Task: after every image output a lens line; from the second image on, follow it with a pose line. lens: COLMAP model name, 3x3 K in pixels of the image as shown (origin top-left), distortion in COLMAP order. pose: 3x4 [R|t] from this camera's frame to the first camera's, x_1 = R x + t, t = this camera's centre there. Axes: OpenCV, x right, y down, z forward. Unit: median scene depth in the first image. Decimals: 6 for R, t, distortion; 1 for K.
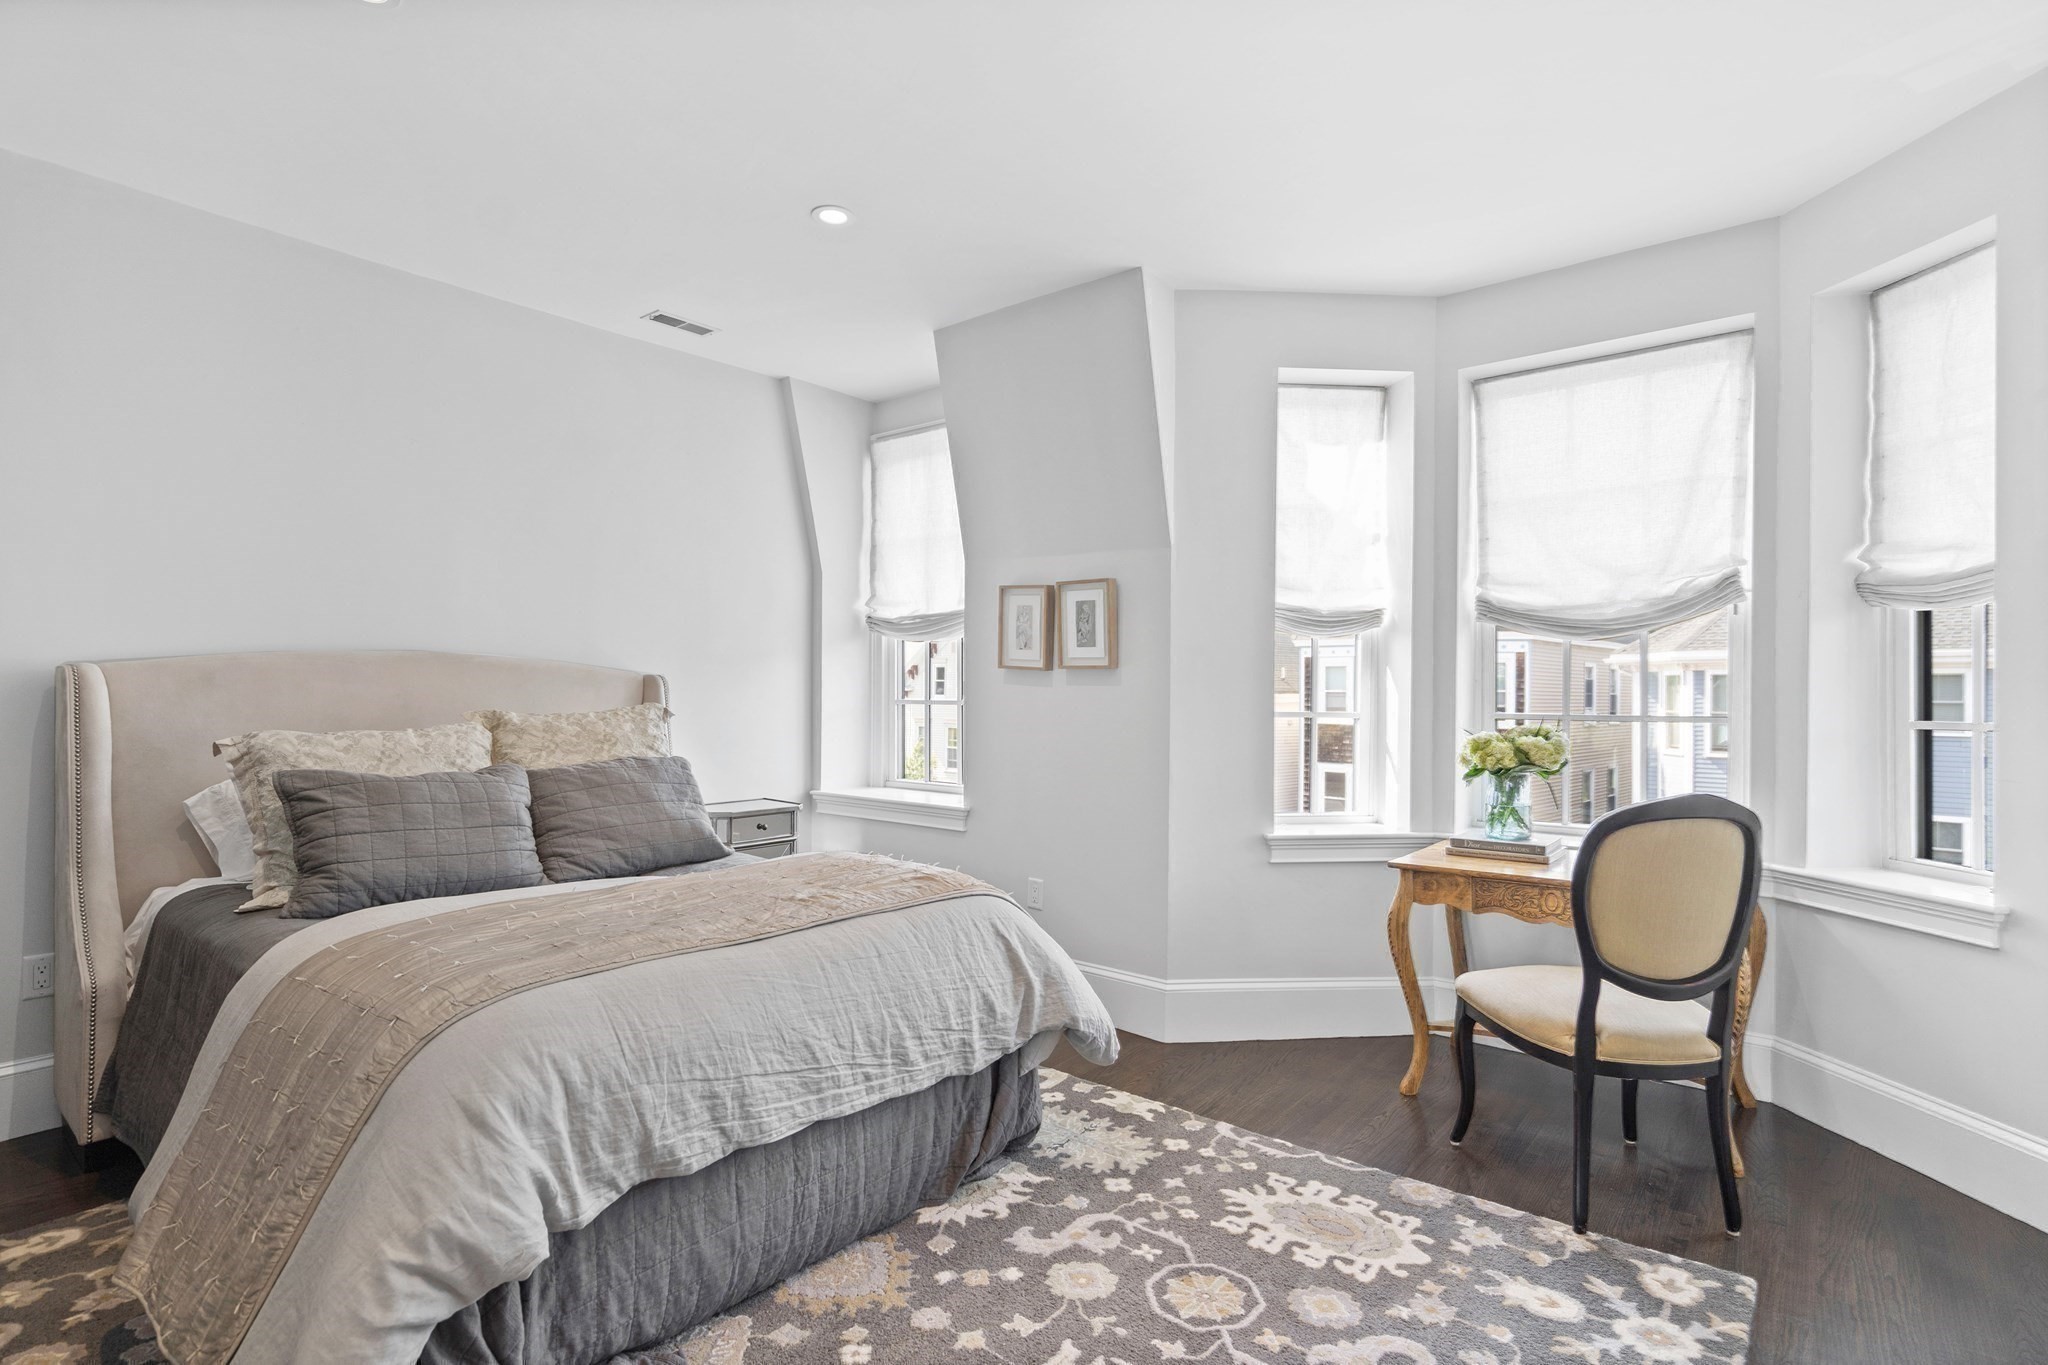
lens RADIAL K [[1017.3, 0, 1024.0], [0, 1017.3, 682.5], [0, 0, 1]] dist [-0.002549, 0.008684]
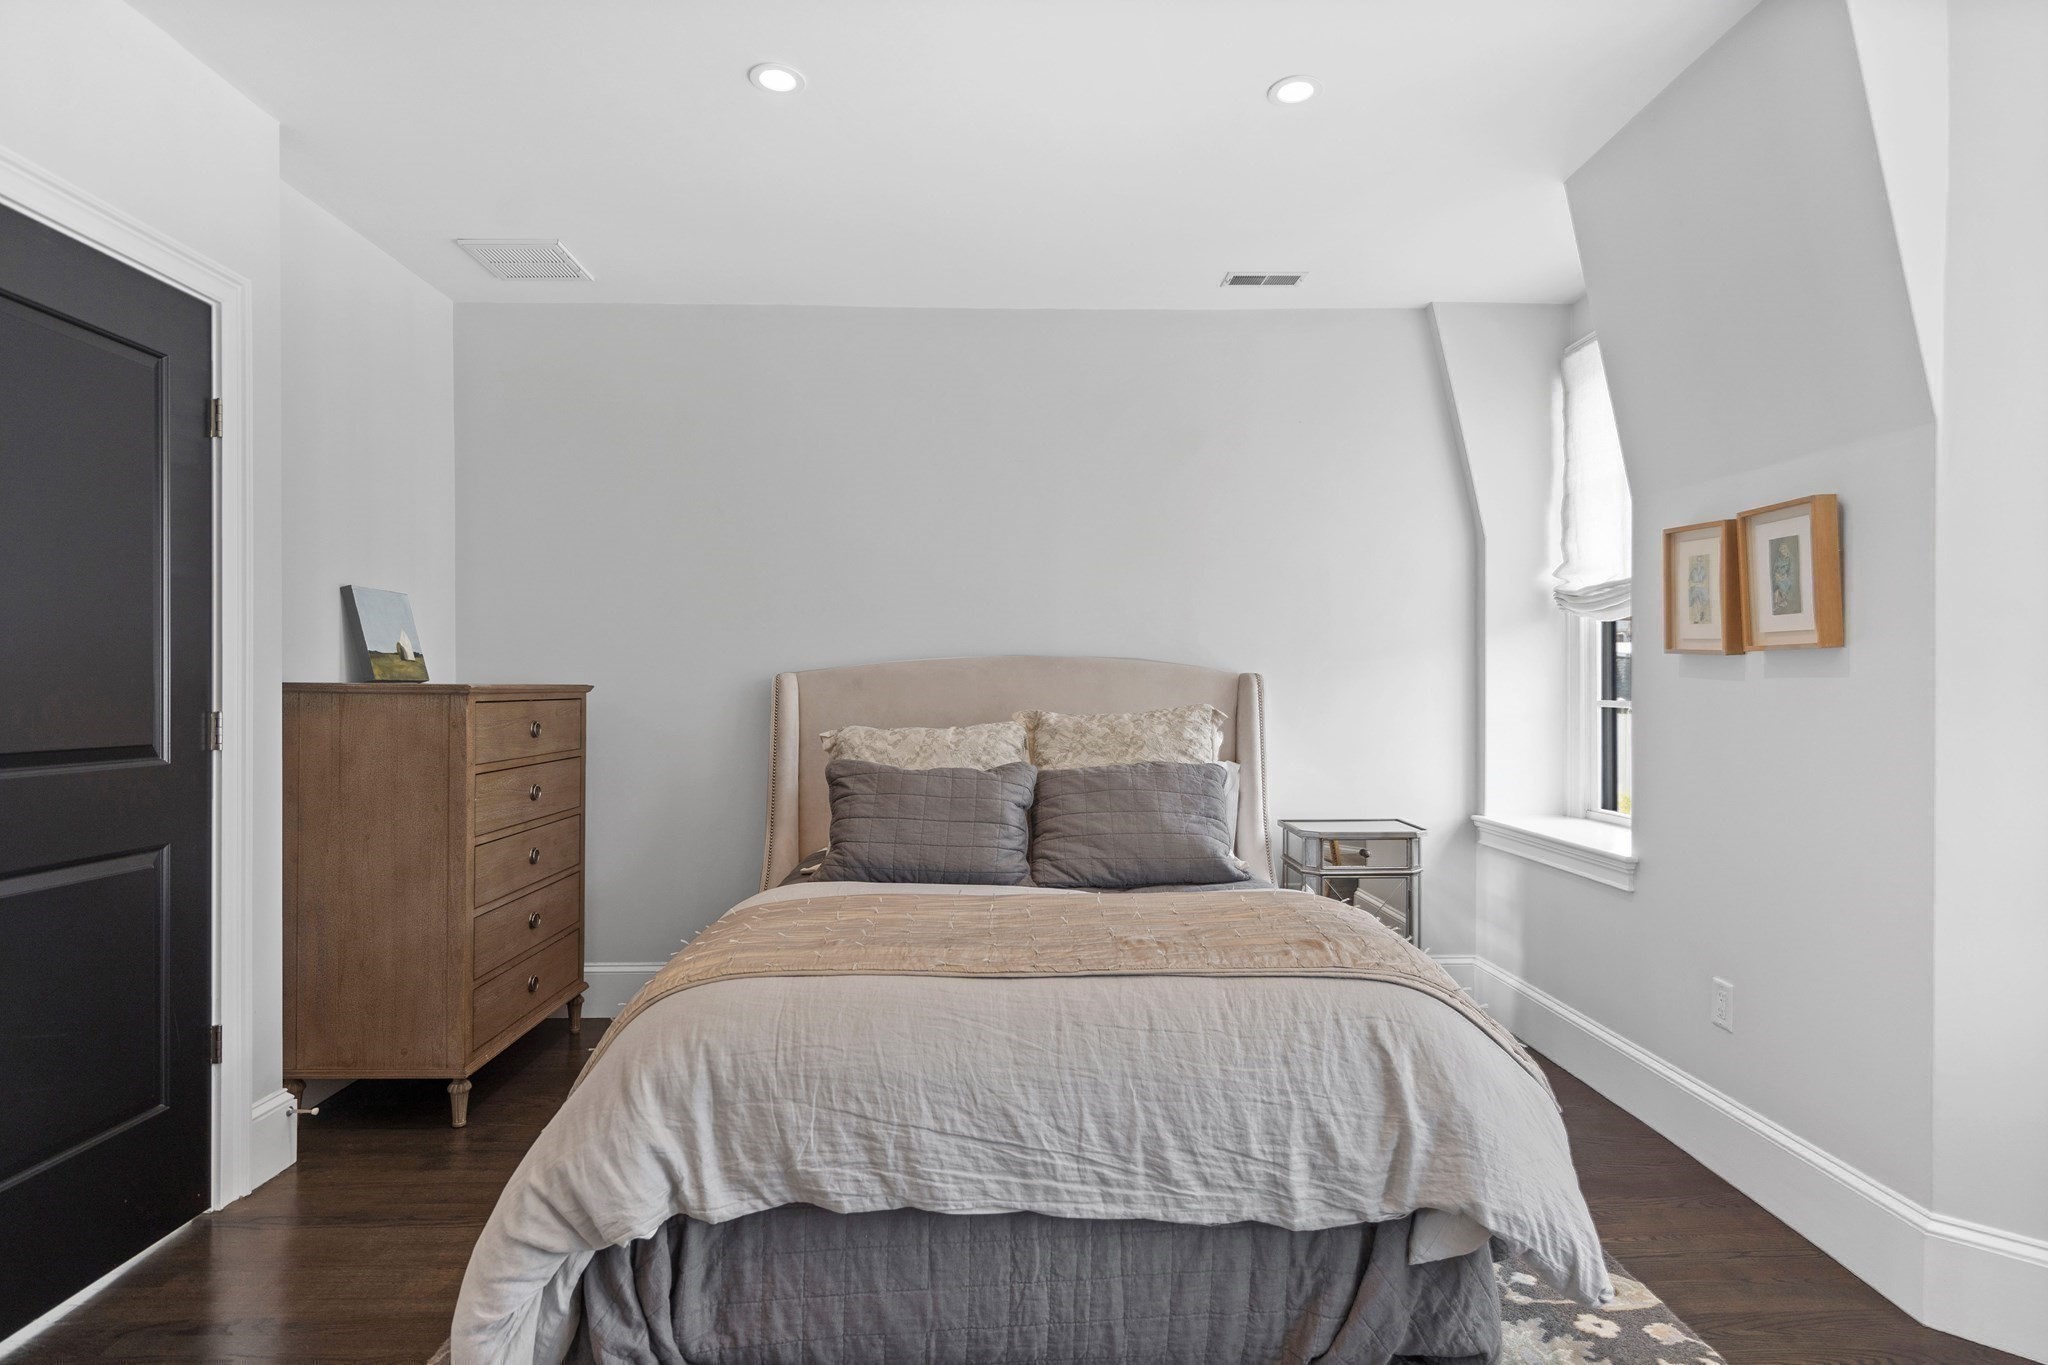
lens RADIAL K [[1076.3, 0, 1024.0], [0, 1076.3, 682.5], [0, 0, 1]] dist [0.001848, 0.000712]
pose [[0.648412, -0.012428, -0.761188, 0.411116], [0.012055, 0.999909, -0.006056, 0.007092], [0.761194, -0.005249, 0.648503, 0.383473]]
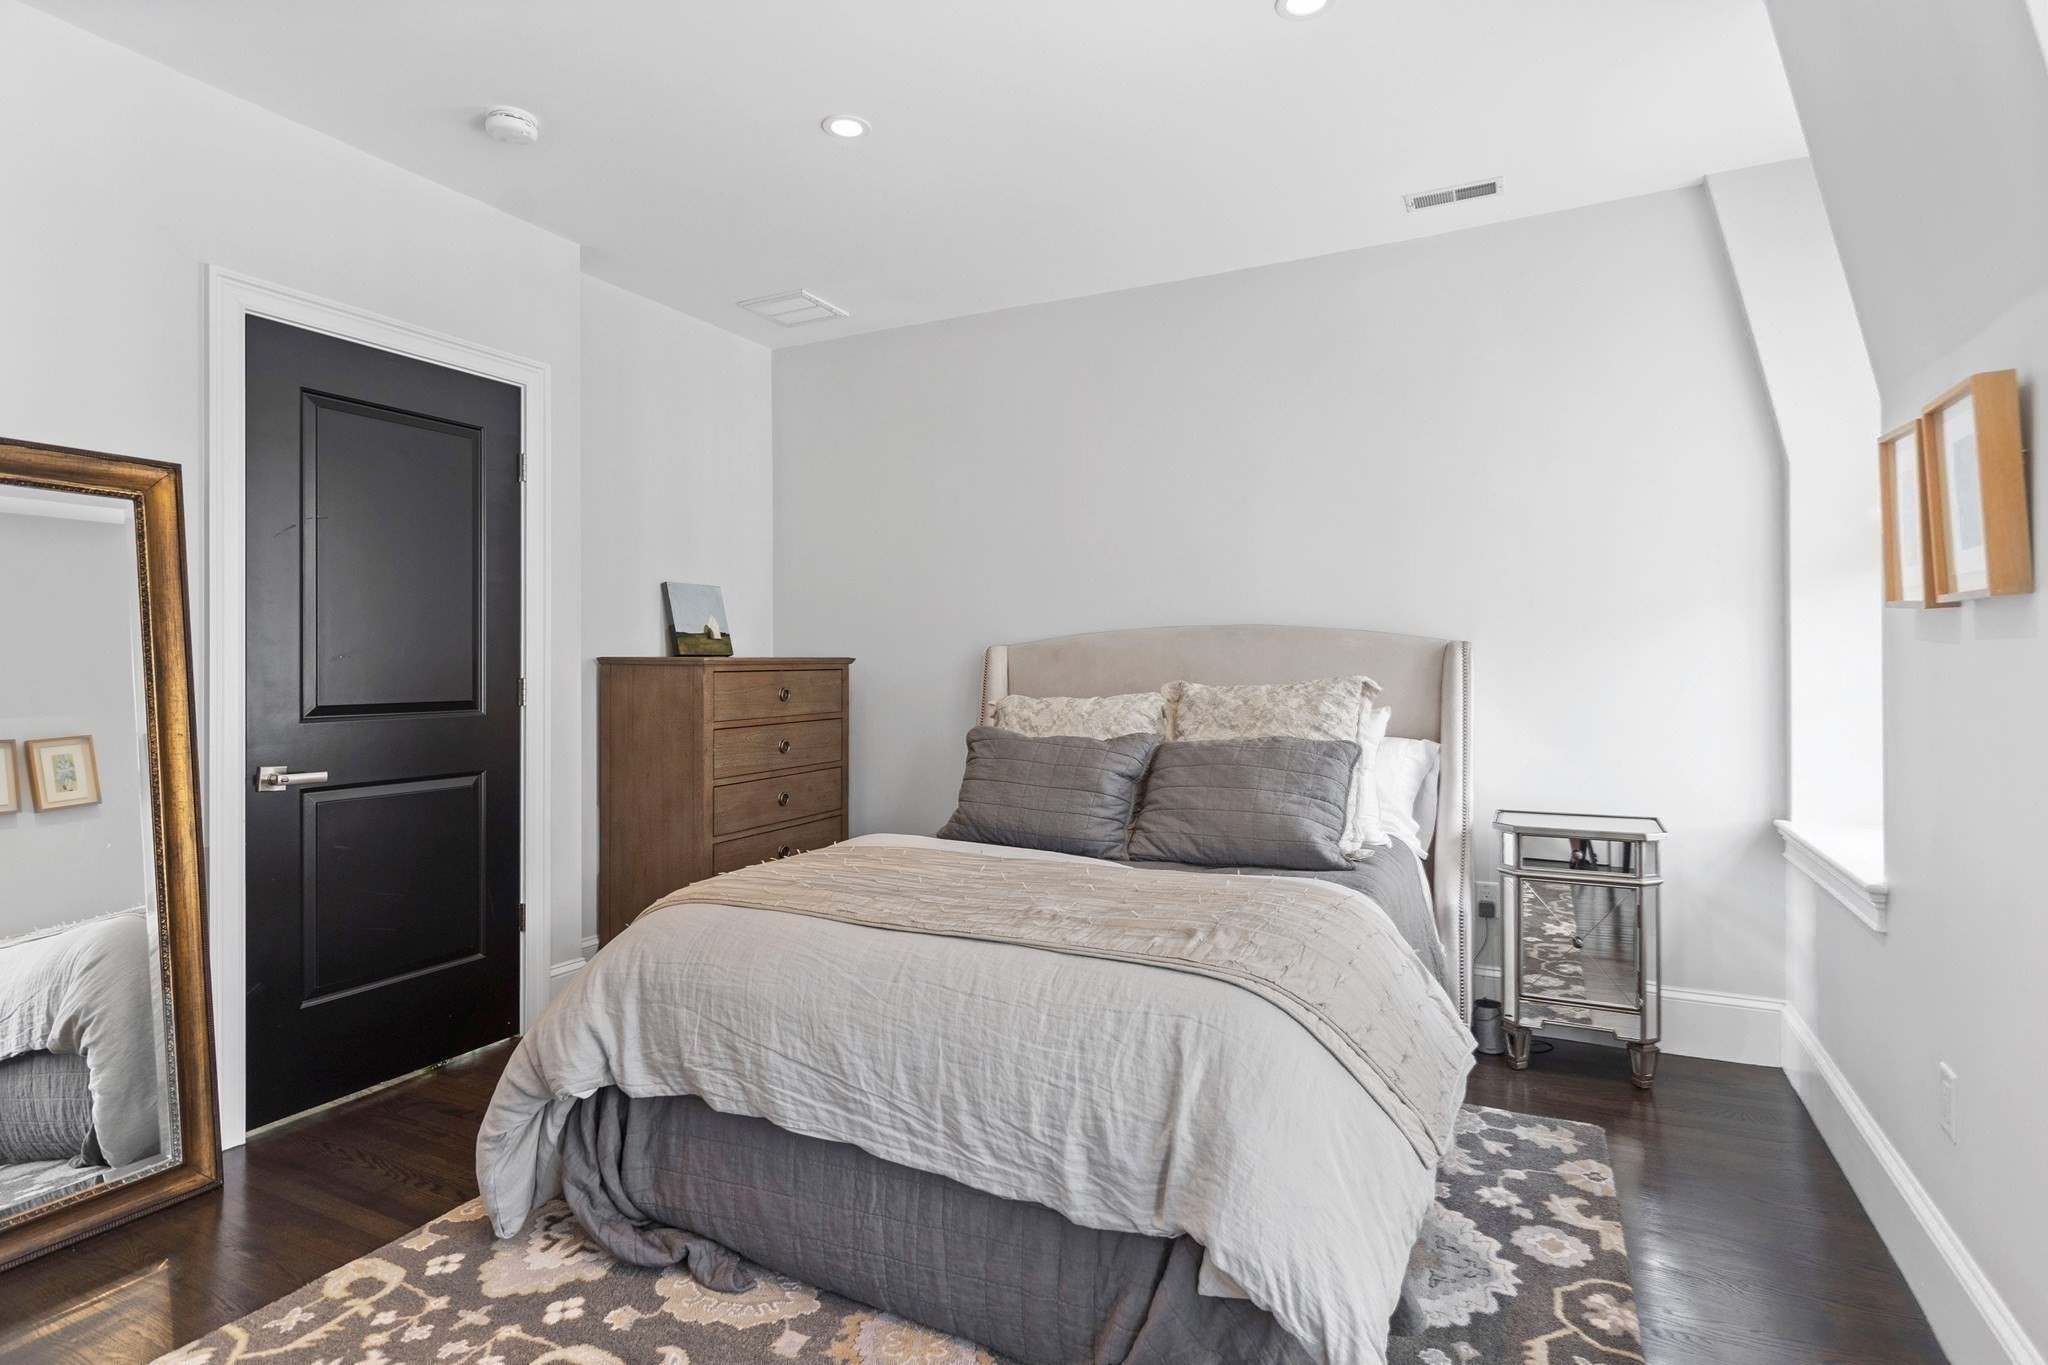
lens RADIAL K [[1055.4, 0, 1020.8], [0, 1055.4, 649.9], [0, 0, 1]] dist [-0.000826, 0.000139]
pose [[0.210721, -0.019582, -0.977350, 0.651976], [0.013915, 0.999758, -0.017031, 0.015283], [0.977447, -0.010011, 0.210943, 0.842090]]
